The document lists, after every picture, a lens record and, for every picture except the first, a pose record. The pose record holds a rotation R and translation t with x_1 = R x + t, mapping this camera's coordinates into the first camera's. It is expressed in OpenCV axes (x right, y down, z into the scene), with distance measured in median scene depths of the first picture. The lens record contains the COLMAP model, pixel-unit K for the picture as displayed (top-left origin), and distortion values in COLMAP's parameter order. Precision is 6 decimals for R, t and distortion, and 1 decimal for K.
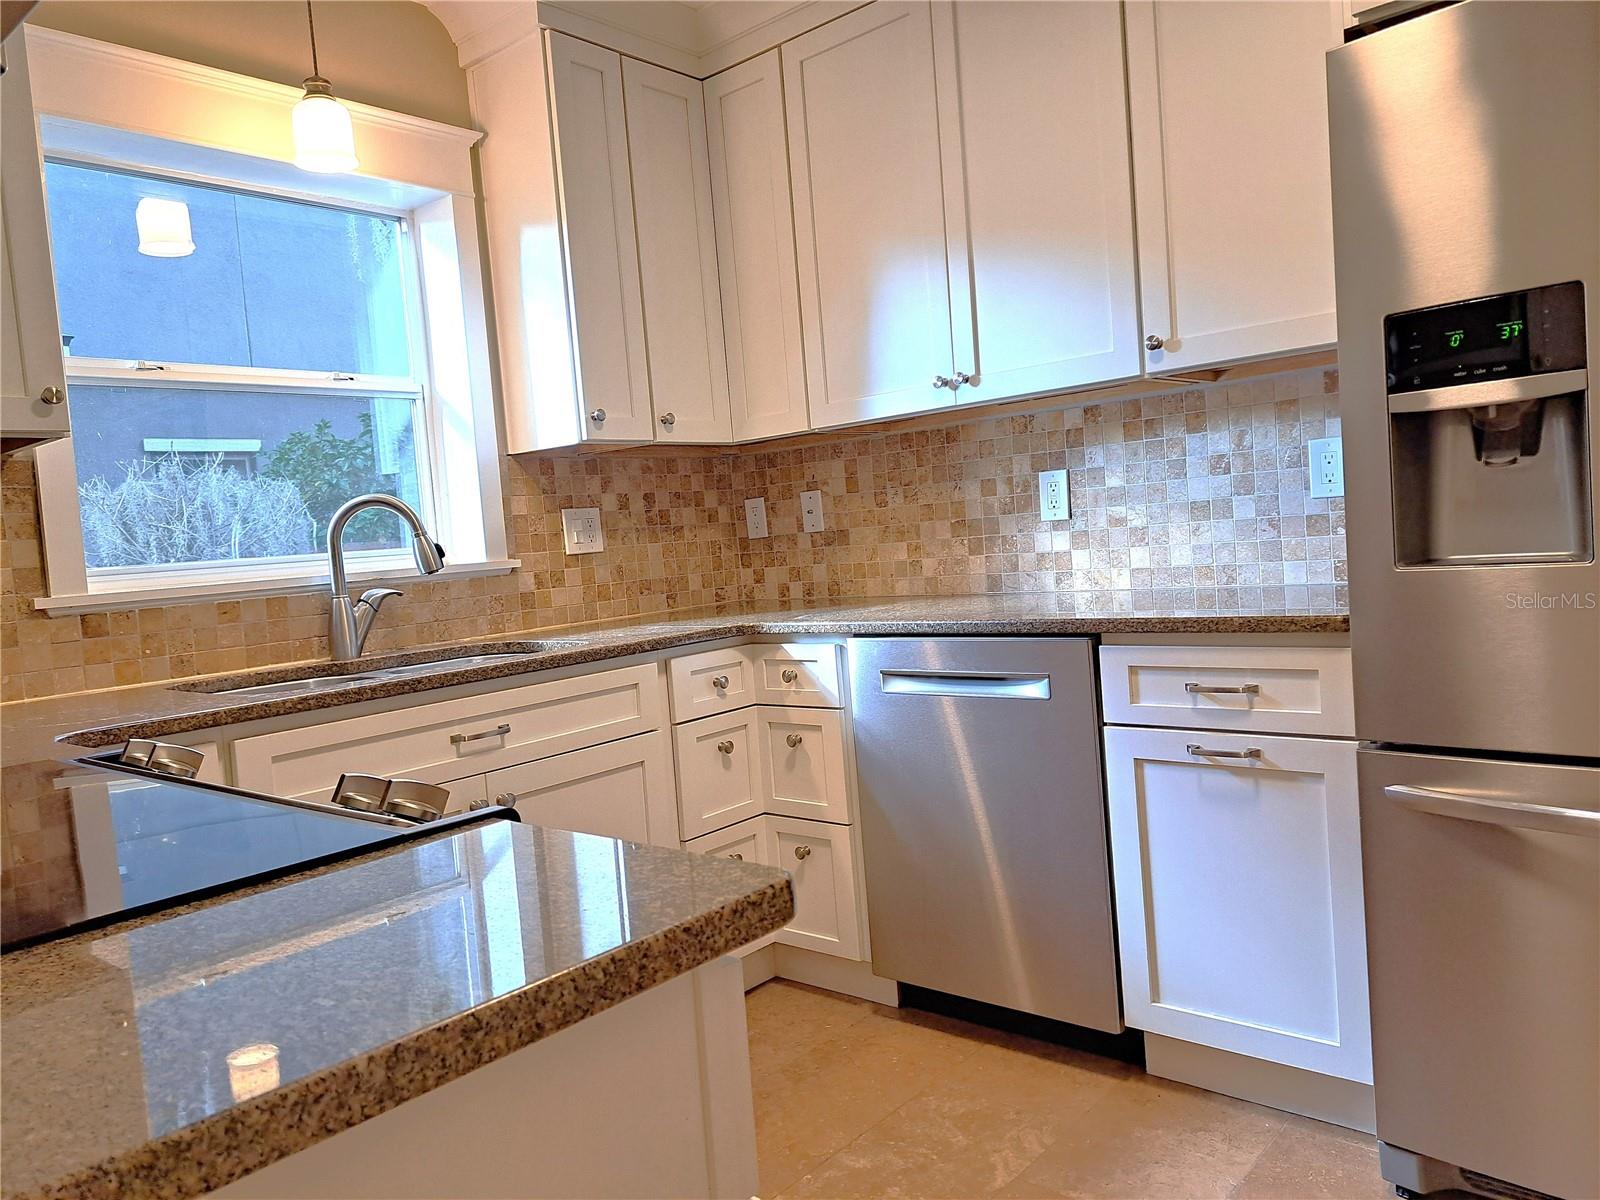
lens RADIAL K [[1159.0, 0, 800.0], [0, 1159.0, 600.0], [0, 0, 1]] dist [-0.000879, -0.004644]
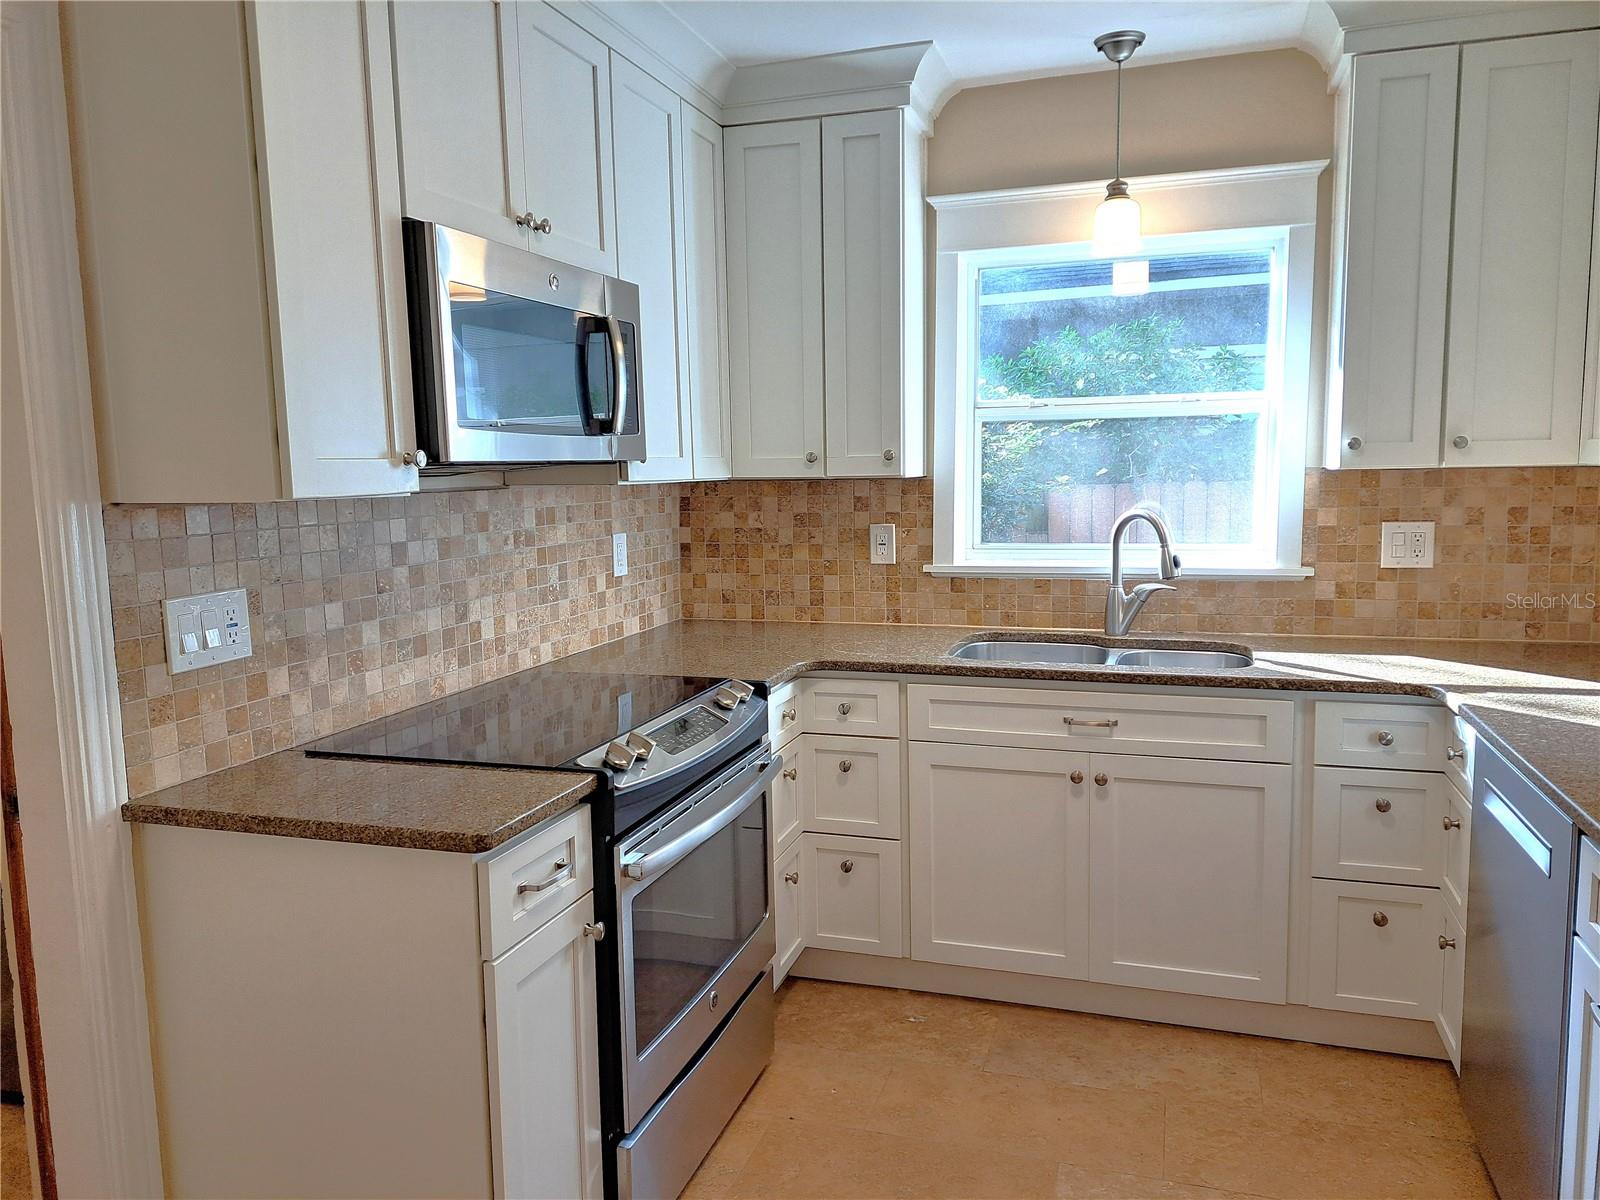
lens RADIAL K [[1108.1, 0, 800.0], [0, 1108.1, 600.0], [0, 0, 1]] dist [0.037130, -0.001401]
pose [[0.378045, 0.176112, -0.908882, 0.576092], [-0.059955, 0.984336, 0.165794, -0.166624], [0.923844, -0.008185, 0.382682, 0.202196]]
